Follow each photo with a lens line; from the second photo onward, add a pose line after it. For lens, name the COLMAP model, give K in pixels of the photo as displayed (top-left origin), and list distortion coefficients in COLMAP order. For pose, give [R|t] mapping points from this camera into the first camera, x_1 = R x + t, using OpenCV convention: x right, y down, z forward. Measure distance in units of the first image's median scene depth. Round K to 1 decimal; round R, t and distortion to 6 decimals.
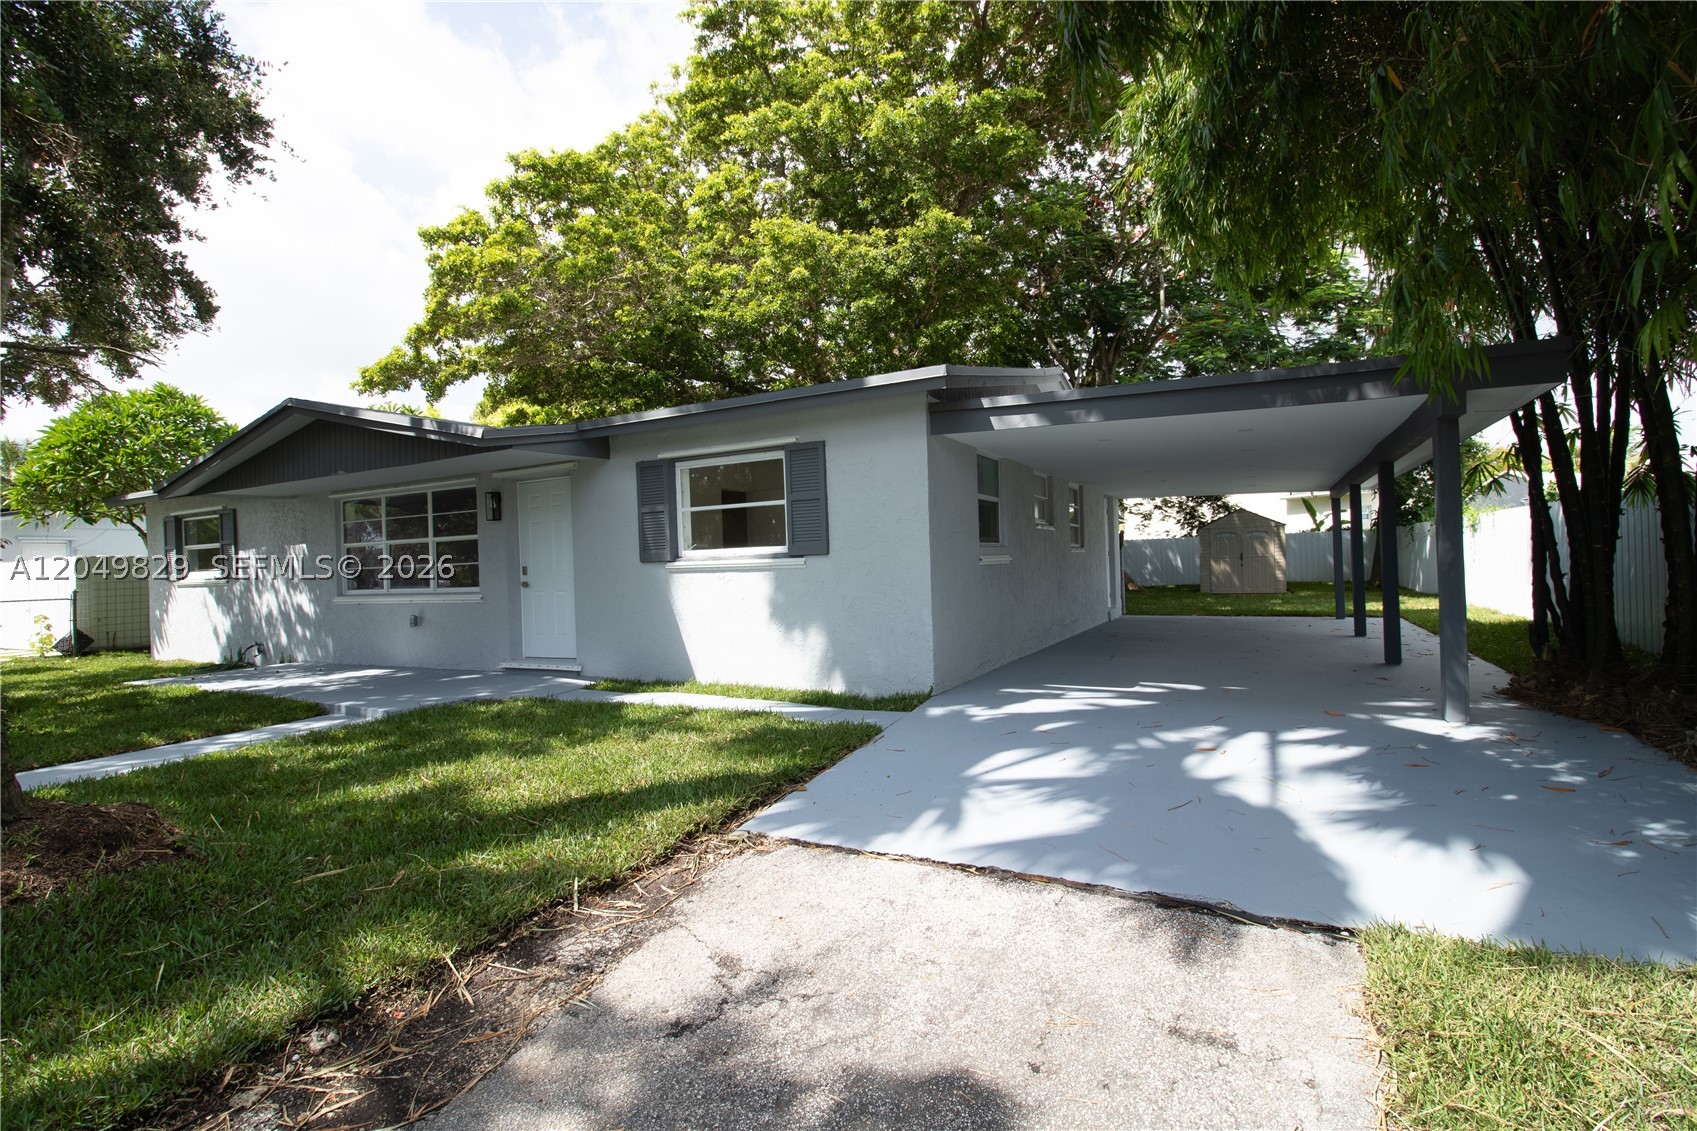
lens RADIAL K [[767.7, 0, 843.7], [0, 767.7, 564.4], [0, 0, 1]] dist [0.003837, -0.015186]
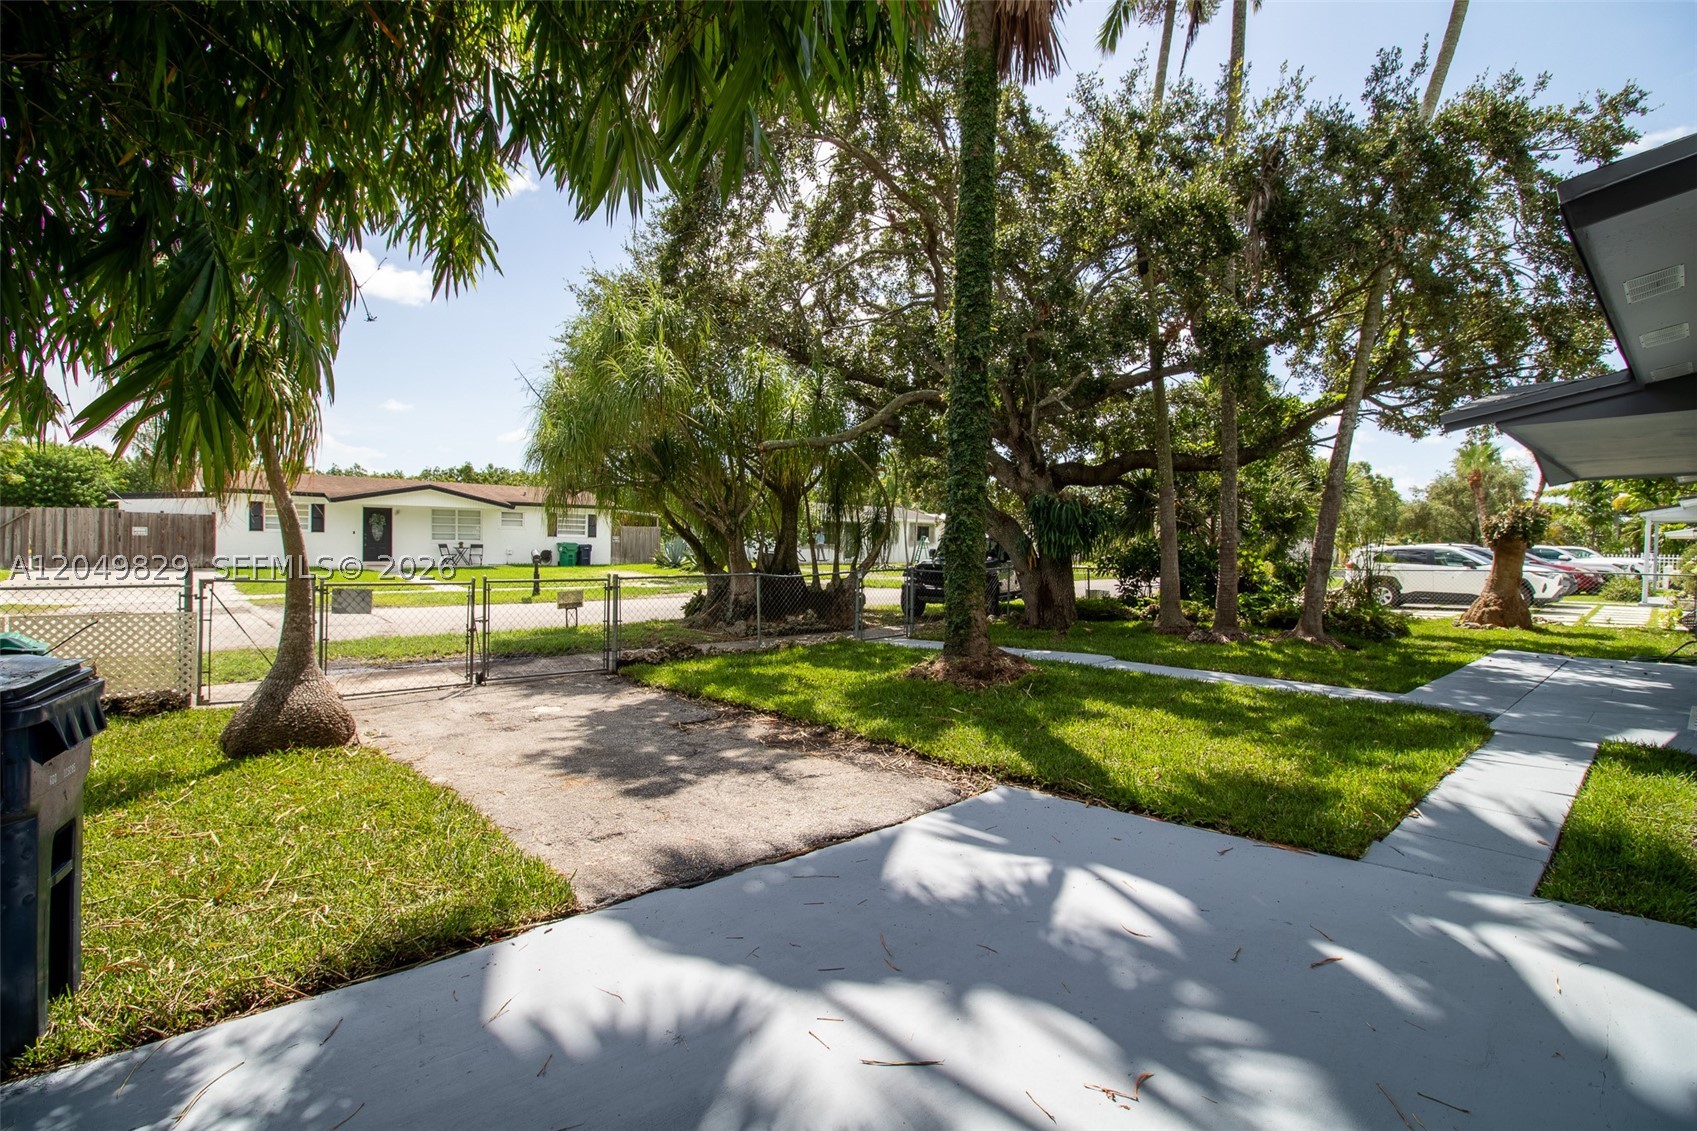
lens RADIAL K [[767.7, 0, 843.7], [0, 767.7, 564.4], [0, 0, 1]] dist [0.003837, -0.015186]
pose [[-0.330260, 0.046015, -0.942768, 0.531407], [-0.013218, 0.998488, 0.053365, -0.033984], [0.943798, 0.030086, -0.329152, 0.564258]]
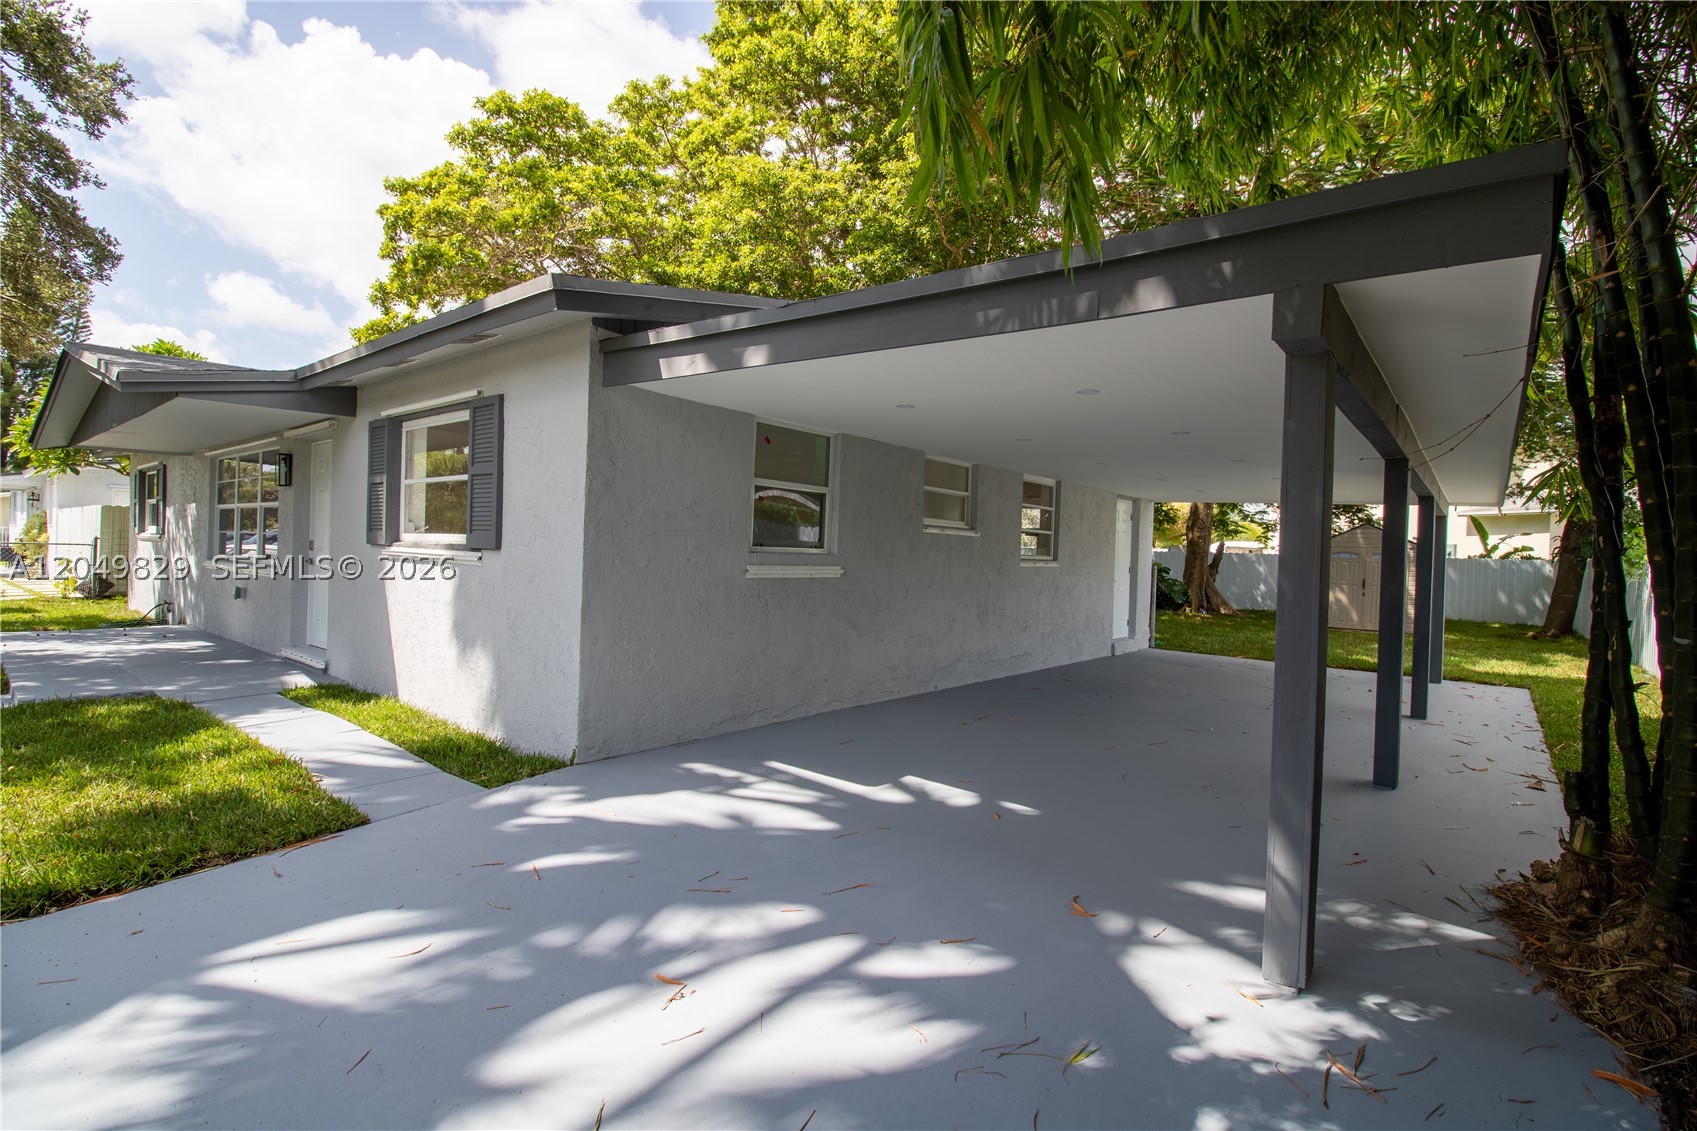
lens RADIAL K [[767.7, 0, 843.7], [0, 767.7, 564.4], [0, 0, 1]] dist [0.003837, -0.015186]
pose [[0.978463, 0.068129, -0.194855, 0.397076], [-0.065366, 0.997649, 0.020582, -0.032047], [0.195799, -0.007402, 0.980616, 0.306581]]
